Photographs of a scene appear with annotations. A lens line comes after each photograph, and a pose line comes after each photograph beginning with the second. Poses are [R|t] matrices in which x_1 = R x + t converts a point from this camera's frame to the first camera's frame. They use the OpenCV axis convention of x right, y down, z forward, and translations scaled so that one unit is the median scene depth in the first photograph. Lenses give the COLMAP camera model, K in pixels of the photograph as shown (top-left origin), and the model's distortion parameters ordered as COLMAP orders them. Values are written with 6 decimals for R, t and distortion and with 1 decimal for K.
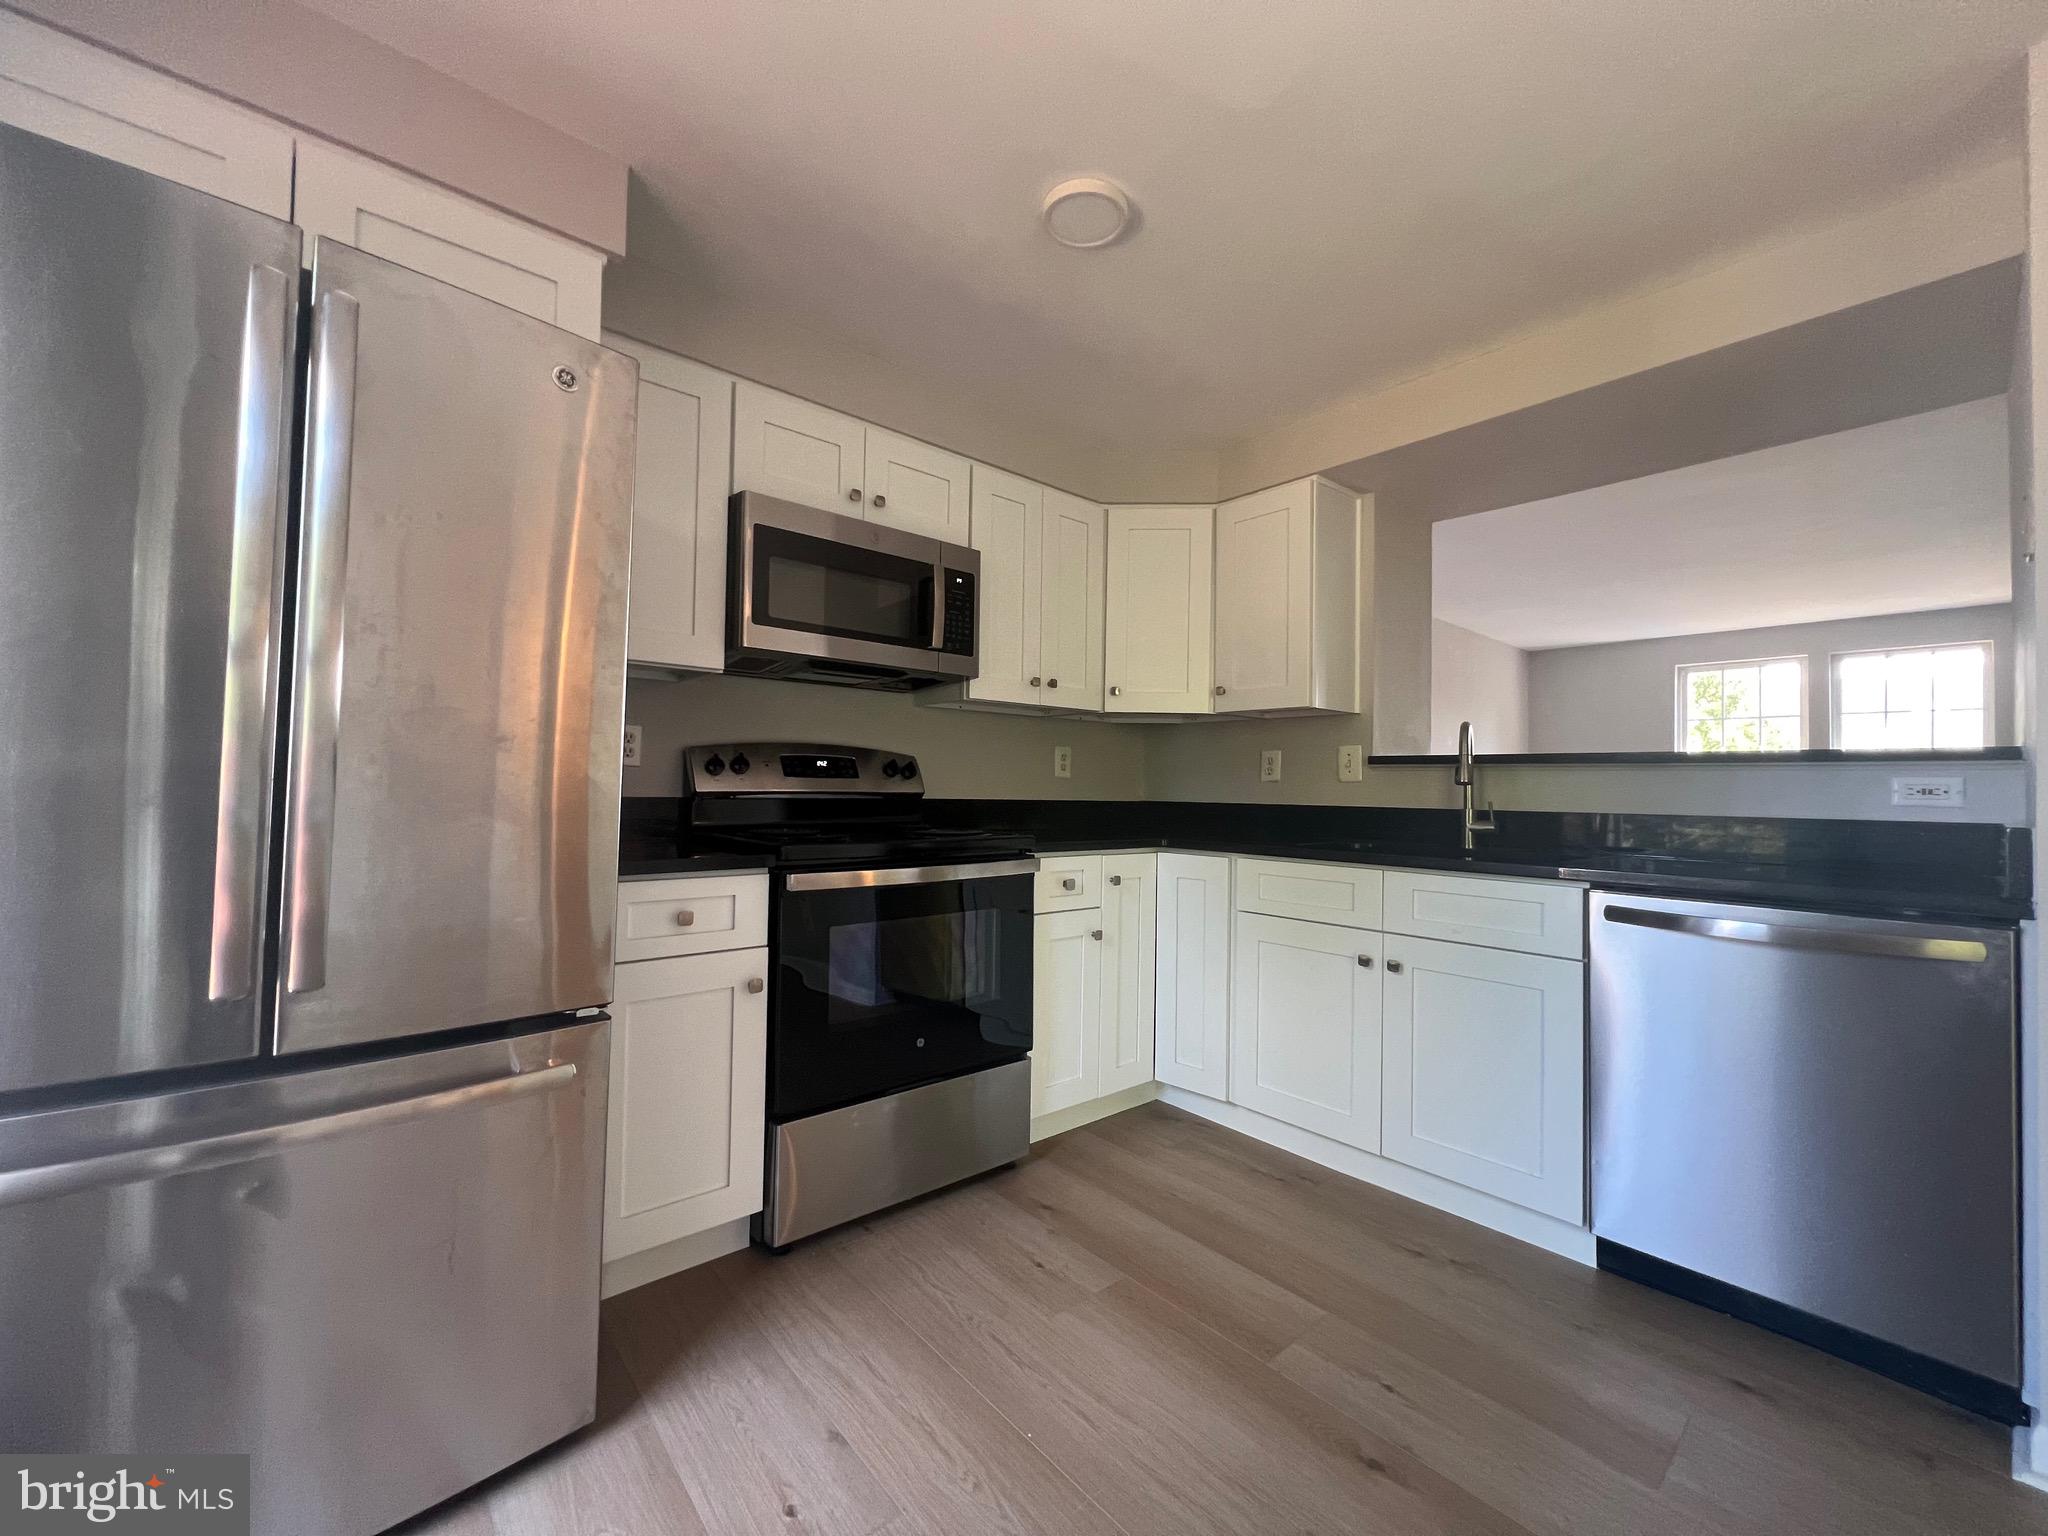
lens RADIAL K [[826.8, 0, 1039.1], [0, 826.8, 767.2], [0, 0, 1]] dist [-0.003558, 0.000104]
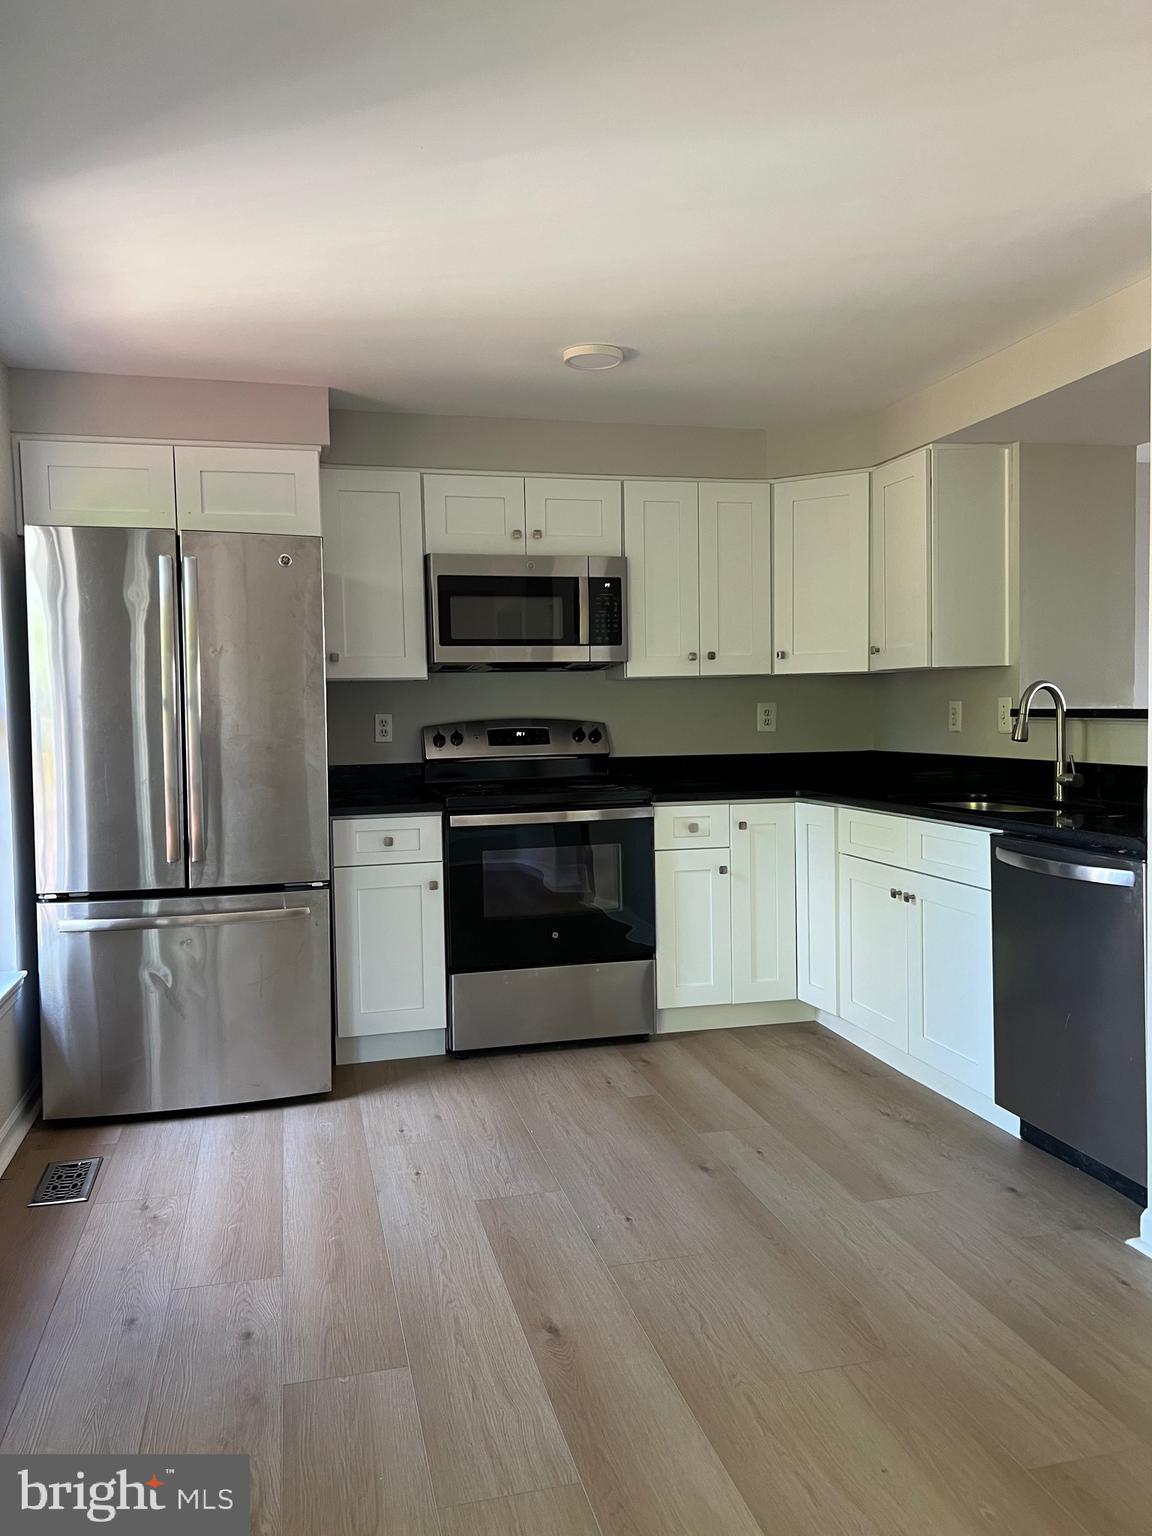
lens RADIAL K [[1152.8, 0, 576.0], [0, 1152.8, 768.0], [0, 0, 1]] dist [0.046002, -0.048215]
pose [[0.890814, -0.011755, -0.454216, 0.697303], [0.045680, 0.996917, 0.063789, -0.068132], [0.452066, -0.077573, 0.888605, -0.633484]]
